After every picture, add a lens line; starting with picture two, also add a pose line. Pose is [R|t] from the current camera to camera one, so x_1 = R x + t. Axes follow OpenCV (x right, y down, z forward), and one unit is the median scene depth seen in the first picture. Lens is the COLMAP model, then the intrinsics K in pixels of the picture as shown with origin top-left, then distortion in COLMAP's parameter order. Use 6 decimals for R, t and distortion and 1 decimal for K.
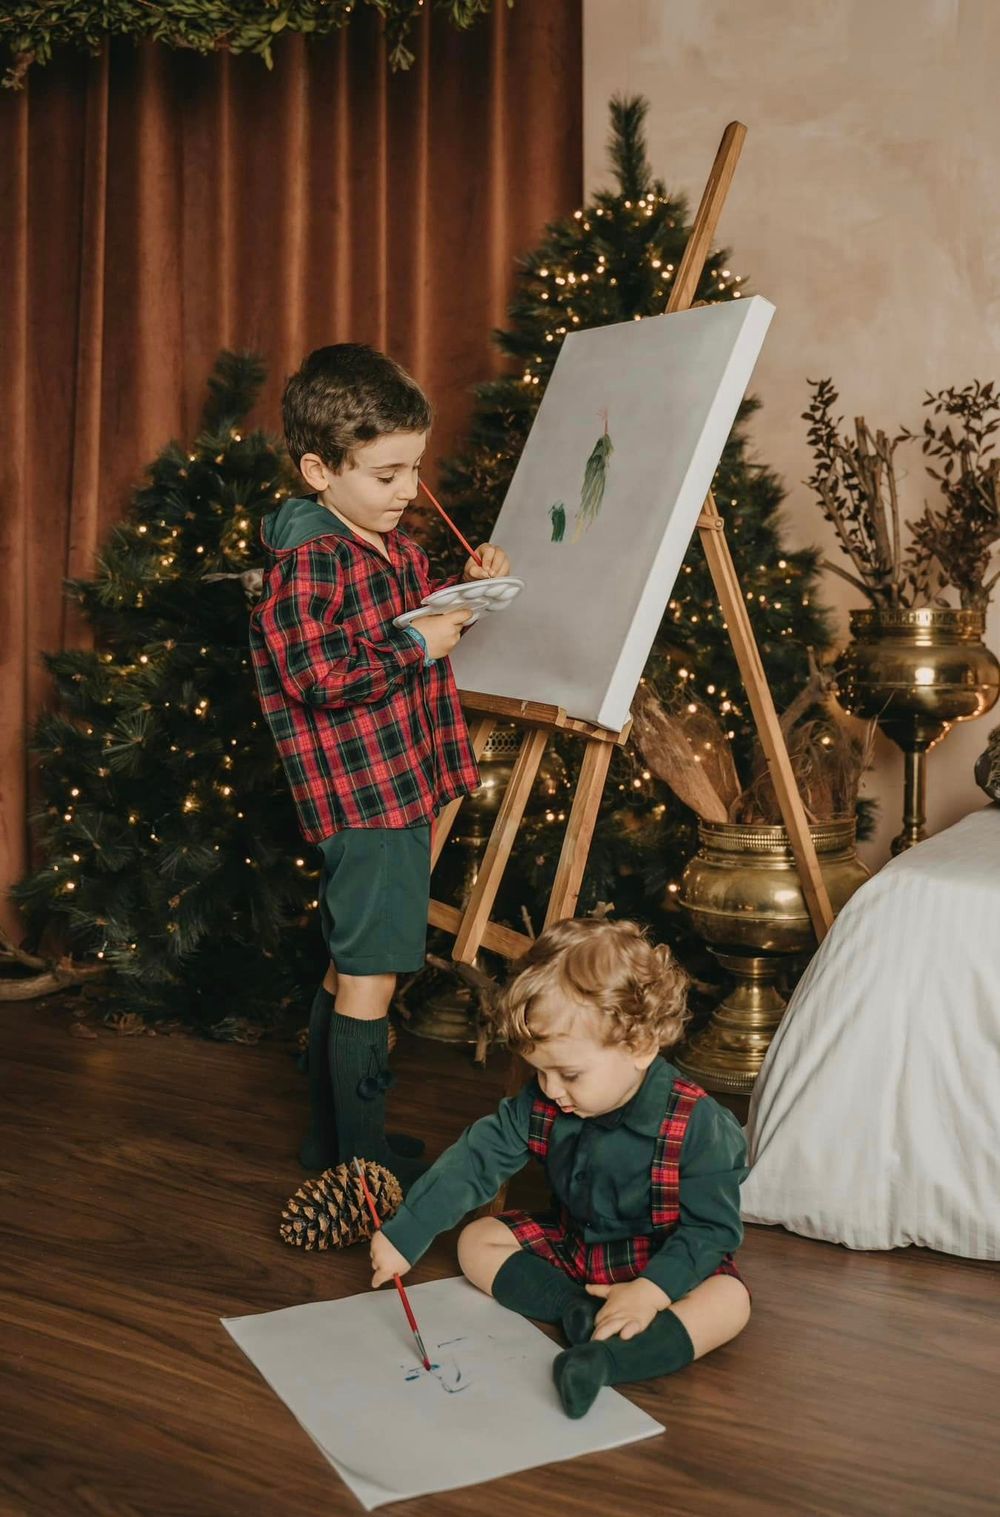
lens RADIAL K [[1876.2, 0, 500.0], [0, 1876.2, 758.5], [0, 0, 1]] dist [-0.073559, -0.027009]
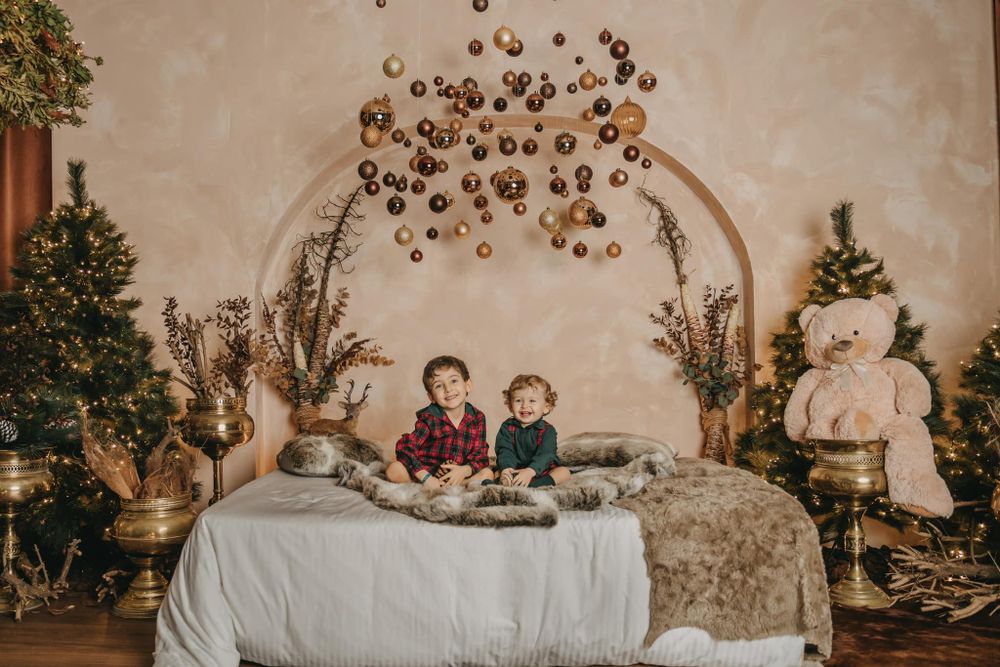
lens RADIAL K [[1046.9, 0, 501.3], [0, 1046.9, 352.5], [0, 0, 1]] dist [-0.091652, 0.026593]
pose [[0.890132, -0.014910, 0.455458, -0.042269], [0.055617, 0.995548, -0.076105, -0.018942], [-0.452295, 0.093074, 0.886998, -0.278470]]
